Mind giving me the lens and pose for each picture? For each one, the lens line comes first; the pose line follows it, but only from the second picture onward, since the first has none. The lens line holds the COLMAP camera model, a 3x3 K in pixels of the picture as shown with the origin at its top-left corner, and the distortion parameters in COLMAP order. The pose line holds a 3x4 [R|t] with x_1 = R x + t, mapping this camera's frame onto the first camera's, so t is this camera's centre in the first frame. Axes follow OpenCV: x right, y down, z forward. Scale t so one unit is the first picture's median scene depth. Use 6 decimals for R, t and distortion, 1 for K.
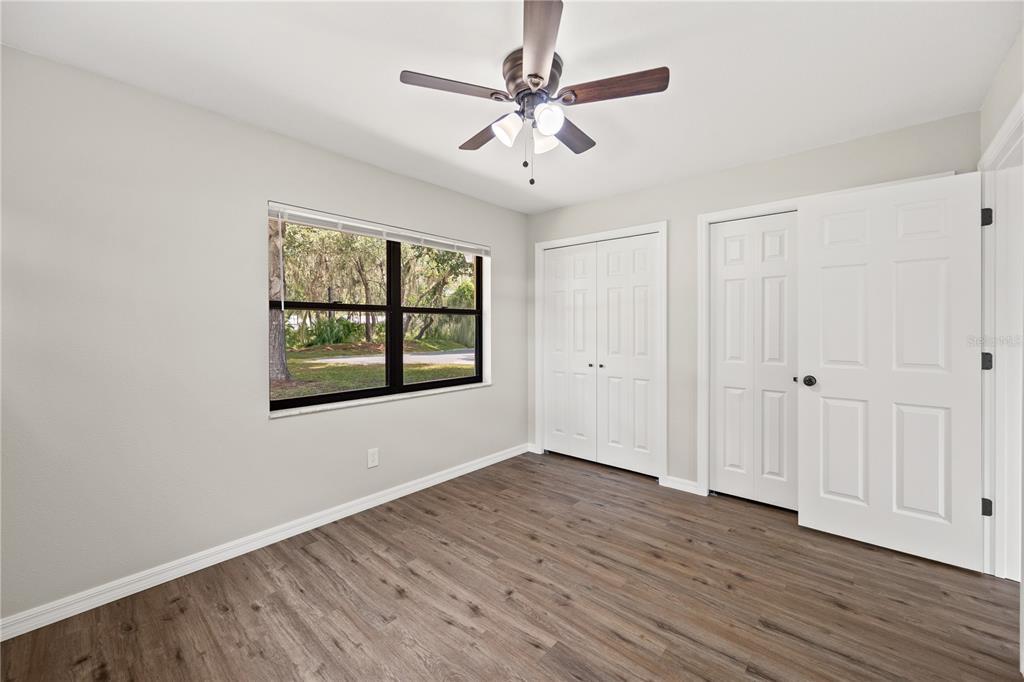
lens RADIAL K [[406.9, 0, 513.1], [0, 406.9, 333.8], [0, 0, 1]] dist [0.000400, -0.000551]
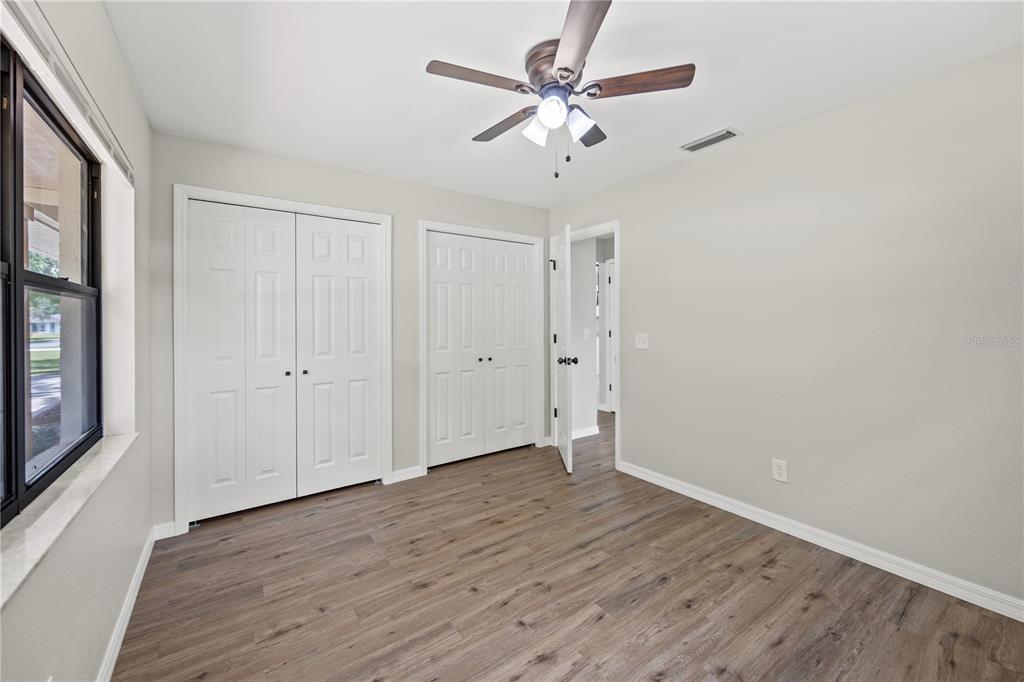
lens RADIAL K [[406.9, 0, 510.6], [0, 406.9, 322.2], [0, 0, 1]] dist [0.000400, -0.000551]
pose [[0.231279, -0.004182, 0.972878, -0.606117], [0.023413, 0.999725, -0.001268, -0.009417], [-0.972606, 0.023072, 0.231314, 0.563433]]
